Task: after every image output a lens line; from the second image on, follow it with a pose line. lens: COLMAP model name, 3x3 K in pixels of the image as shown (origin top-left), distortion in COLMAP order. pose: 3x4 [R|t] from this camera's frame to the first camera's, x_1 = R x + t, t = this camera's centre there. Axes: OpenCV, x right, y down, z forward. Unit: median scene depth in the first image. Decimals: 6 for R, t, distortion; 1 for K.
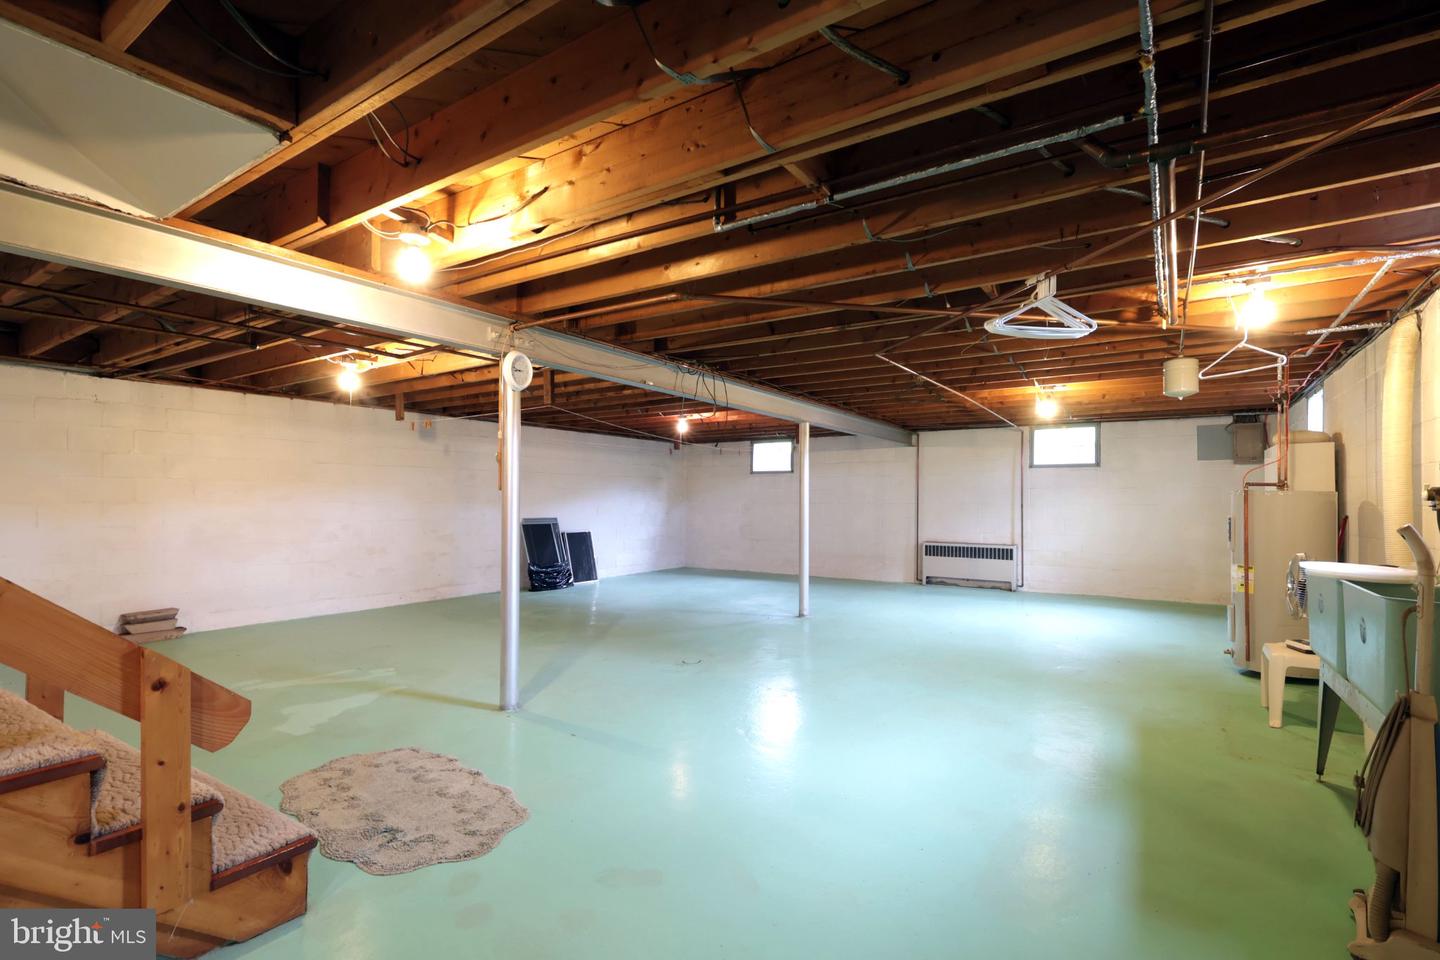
lens RADIAL K [[680.4, 0, 715.6], [0, 680.4, 477.4], [0, 0, 1]] dist [0.000340, 0.000107]
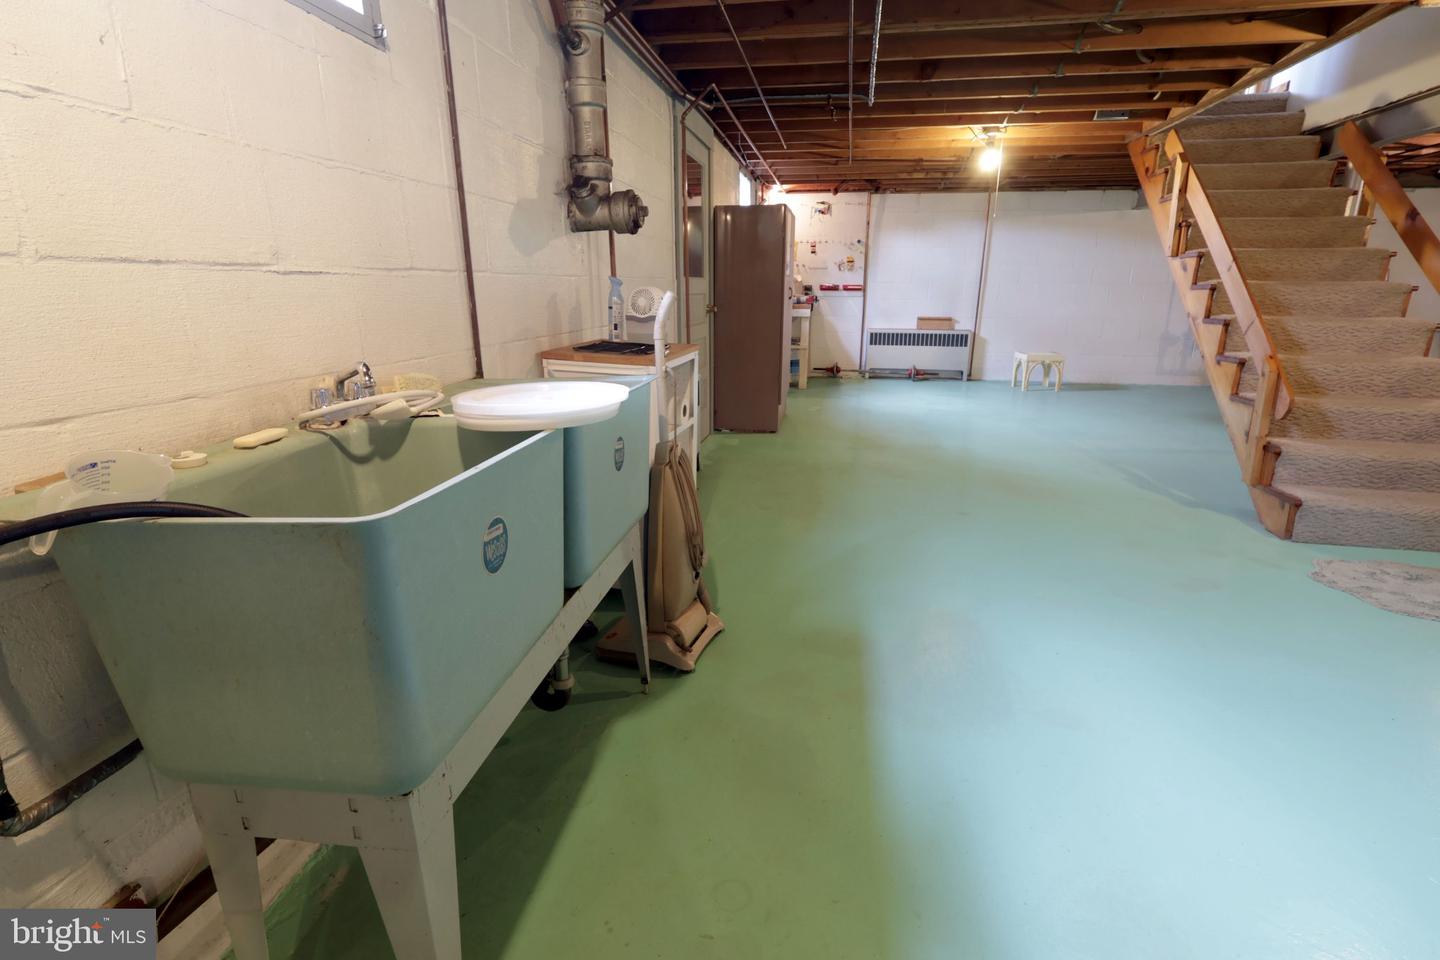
lens RADIAL K [[680.4, 0, 715.6], [0, 680.4, 477.4], [0, 0, 1]] dist [0.000340, 0.000107]
pose [[-0.919119, 0.104992, -0.379733, 0.323107], [0.009328, 0.969366, 0.245443, 0.018954], [0.393870, 0.222049, -0.891942, 0.480747]]
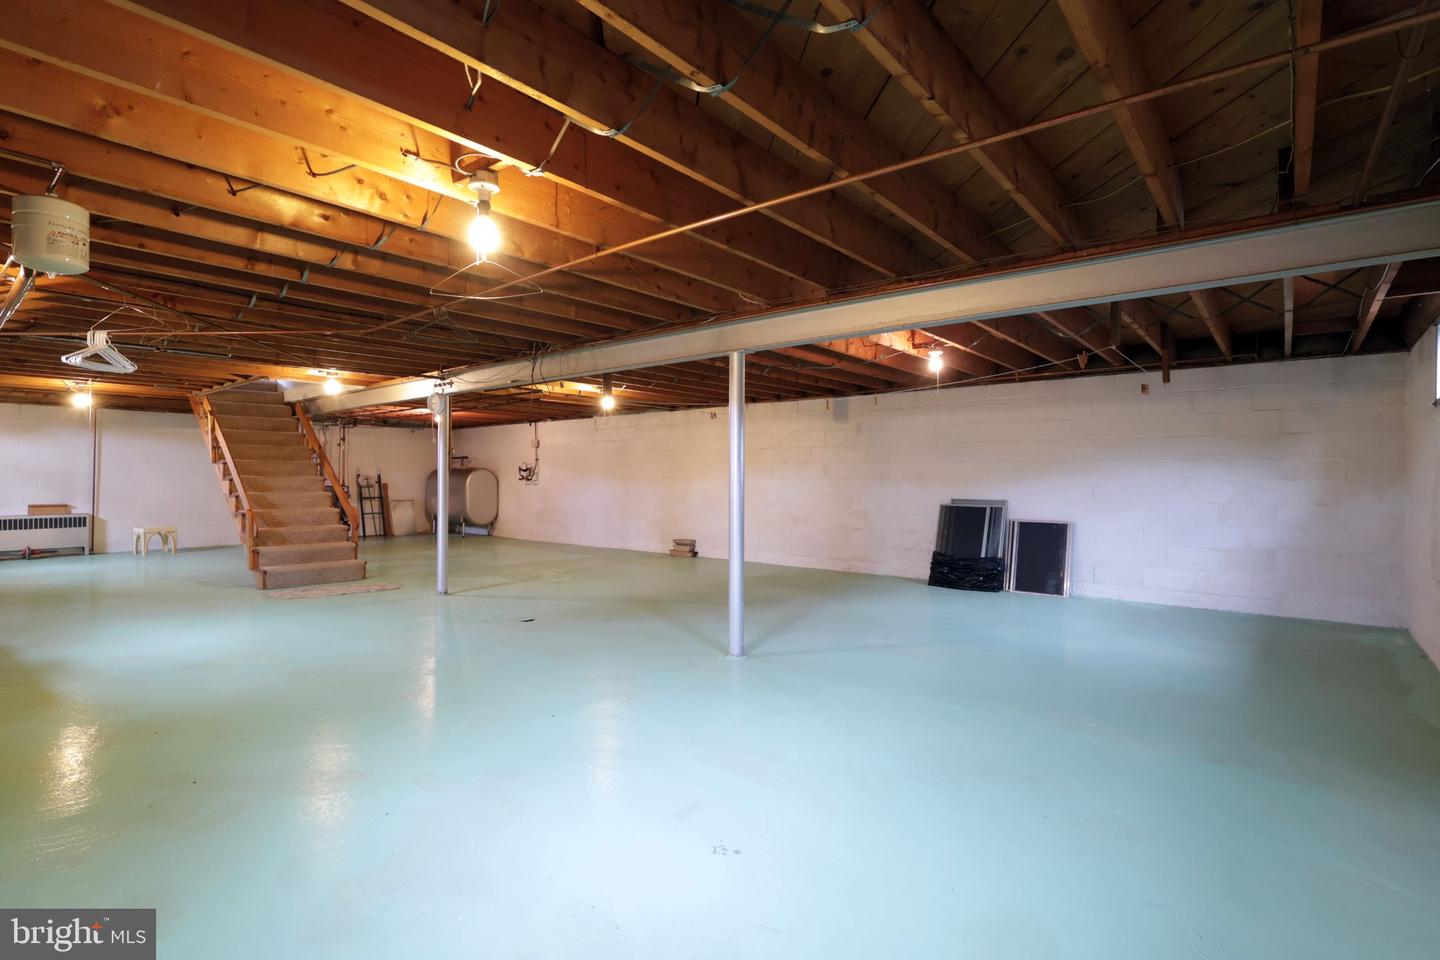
lens RADIAL K [[663.7, 0, 692.7], [0, 663.7, 463.5], [0, 0, 1]] dist [0.001376, 0.000216]
pose [[-0.103416, -0.019926, -0.994439, 0.612202], [0.030900, 0.999252, -0.023236, 0.028361], [0.994158, -0.033131, -0.102723, 0.842073]]
